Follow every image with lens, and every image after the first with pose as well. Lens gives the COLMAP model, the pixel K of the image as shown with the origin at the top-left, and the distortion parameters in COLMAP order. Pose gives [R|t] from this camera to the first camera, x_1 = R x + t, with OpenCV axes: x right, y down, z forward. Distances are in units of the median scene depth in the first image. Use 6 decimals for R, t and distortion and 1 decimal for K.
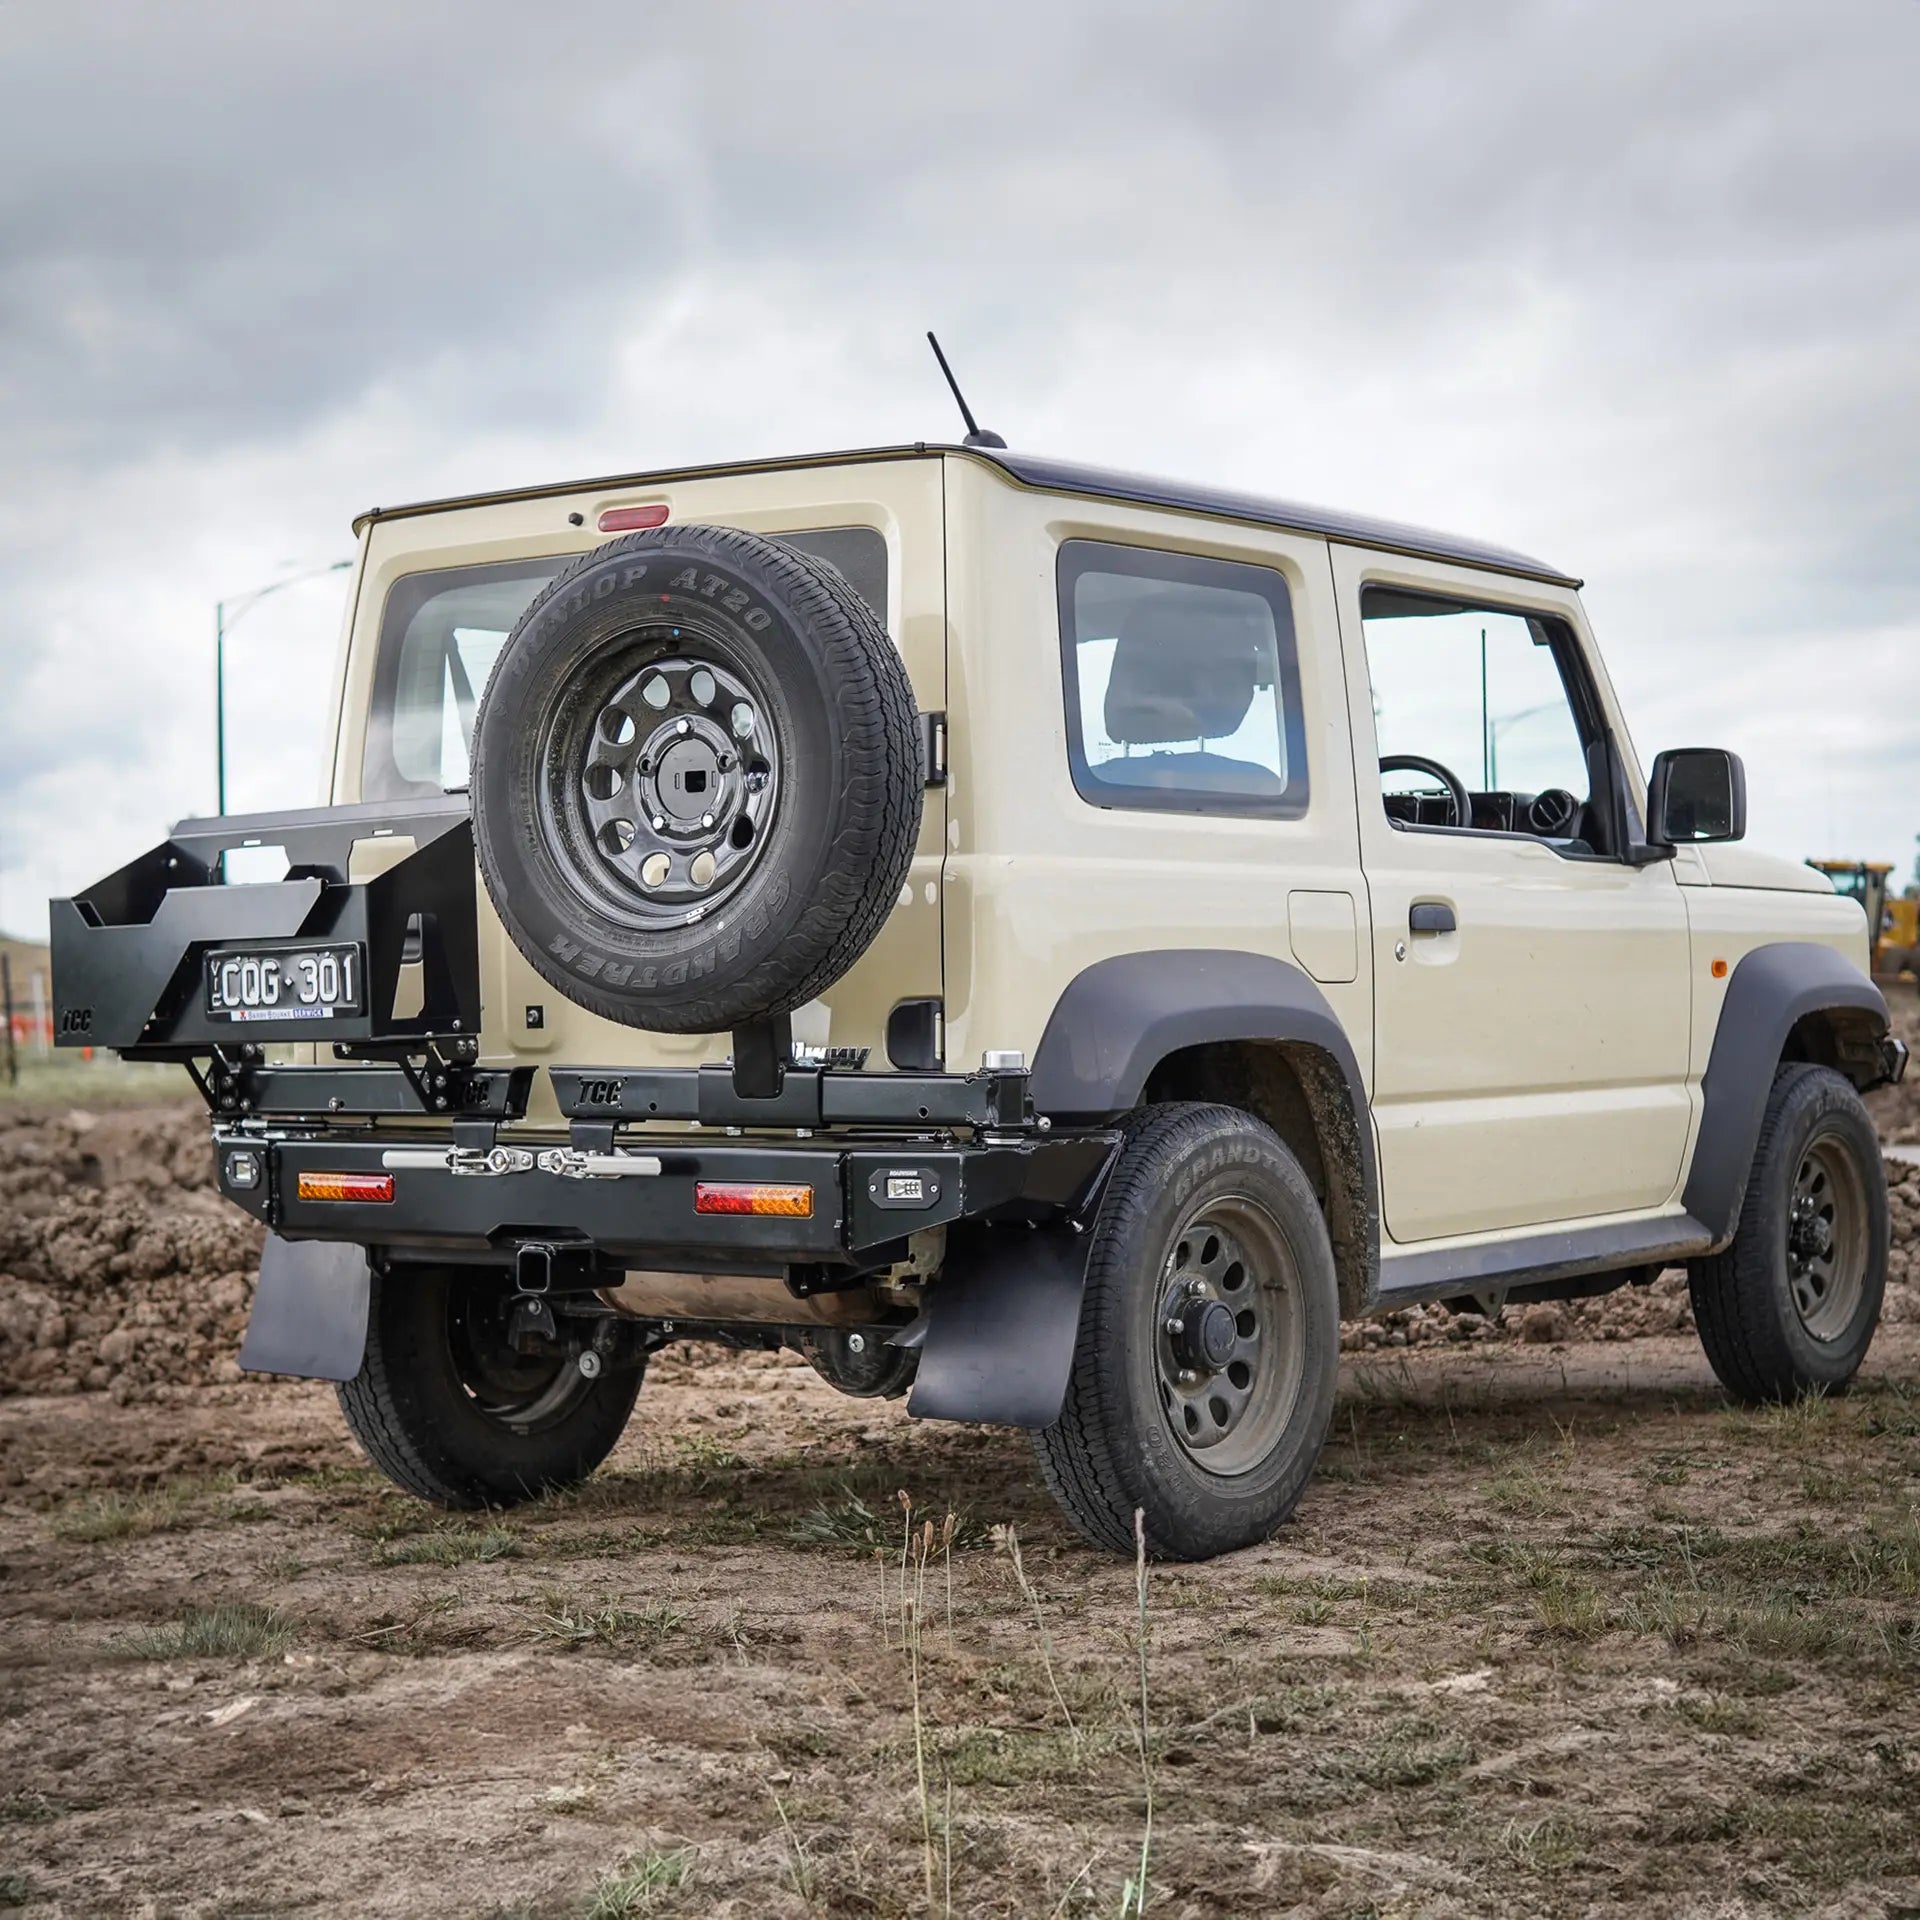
lens RADIAL K [[3850.1, 0, 960.0], [0, 3850.1, 960.0], [0, 0, 1]] dist [-0.205985, 0.236566]
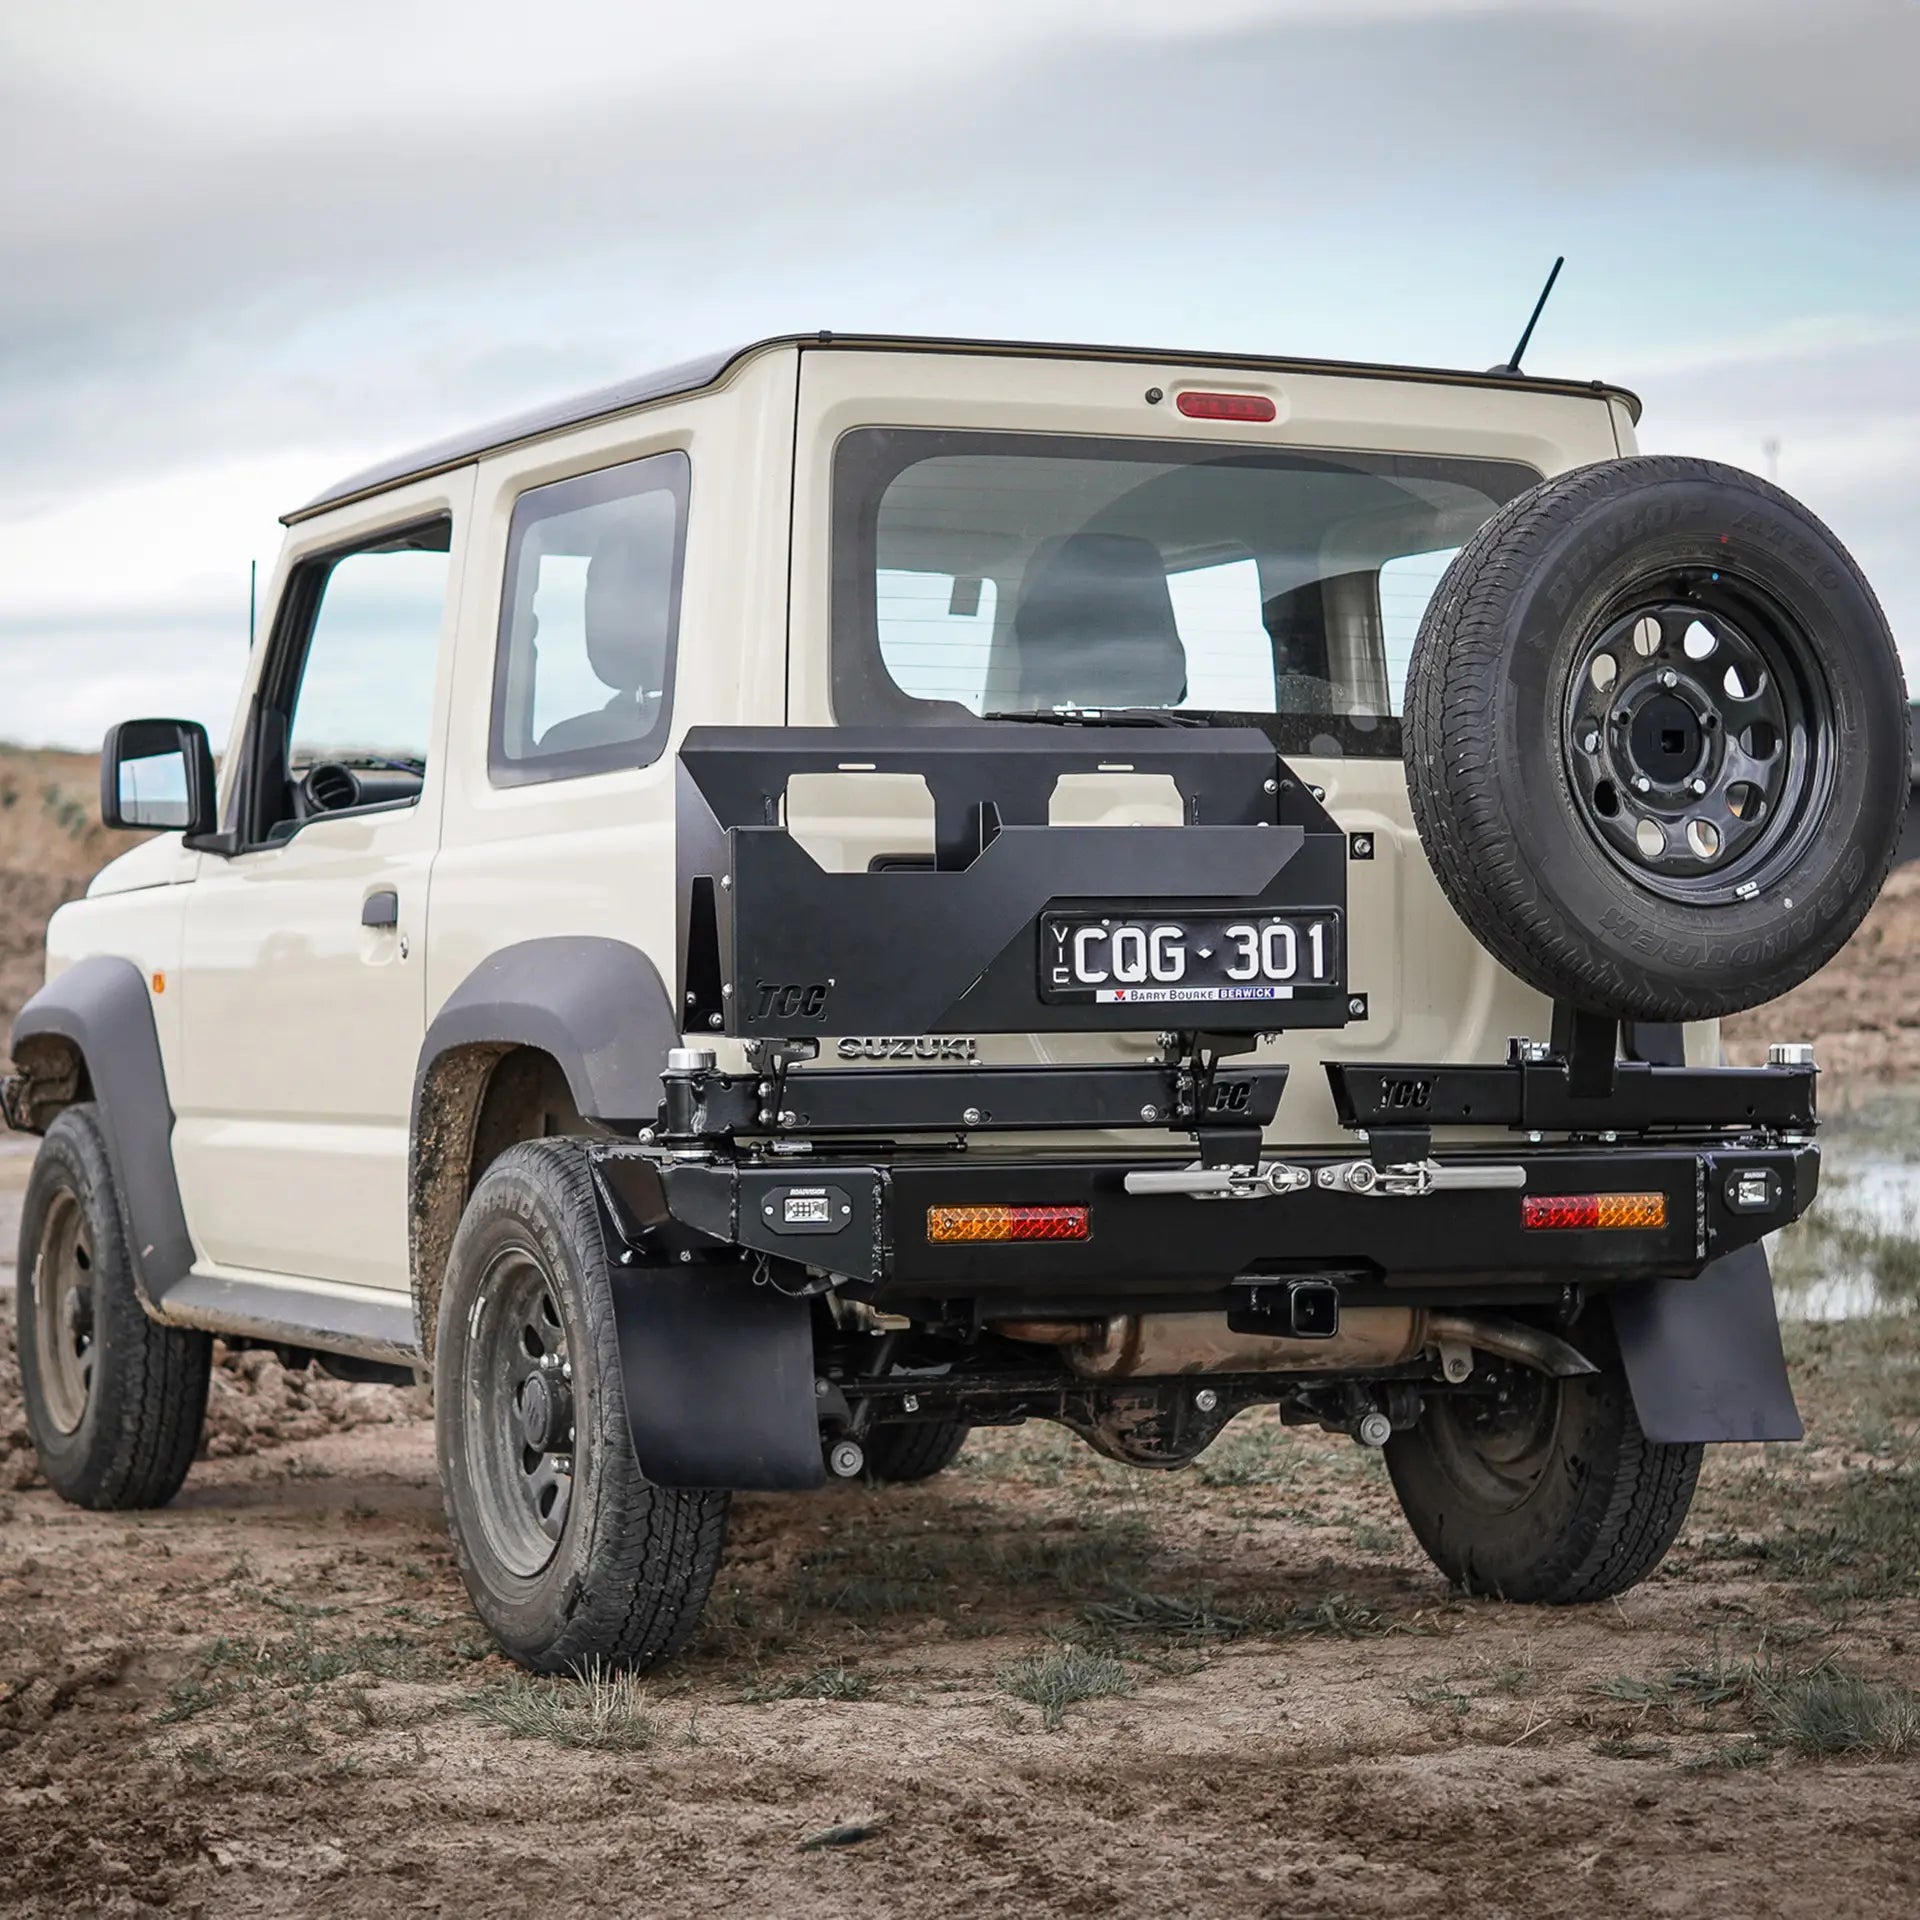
lens RADIAL K [[3850.1, 0, 960.0], [0, 3850.1, 960.0], [0, 0, 1]] dist [-0.205985, 0.236566]
pose [[0.588486, 0.019918, 0.808262, -0.824368], [-0.018106, 0.999770, -0.011455, 0.016576], [-0.808305, -0.007894, 0.588711, 0.577599]]
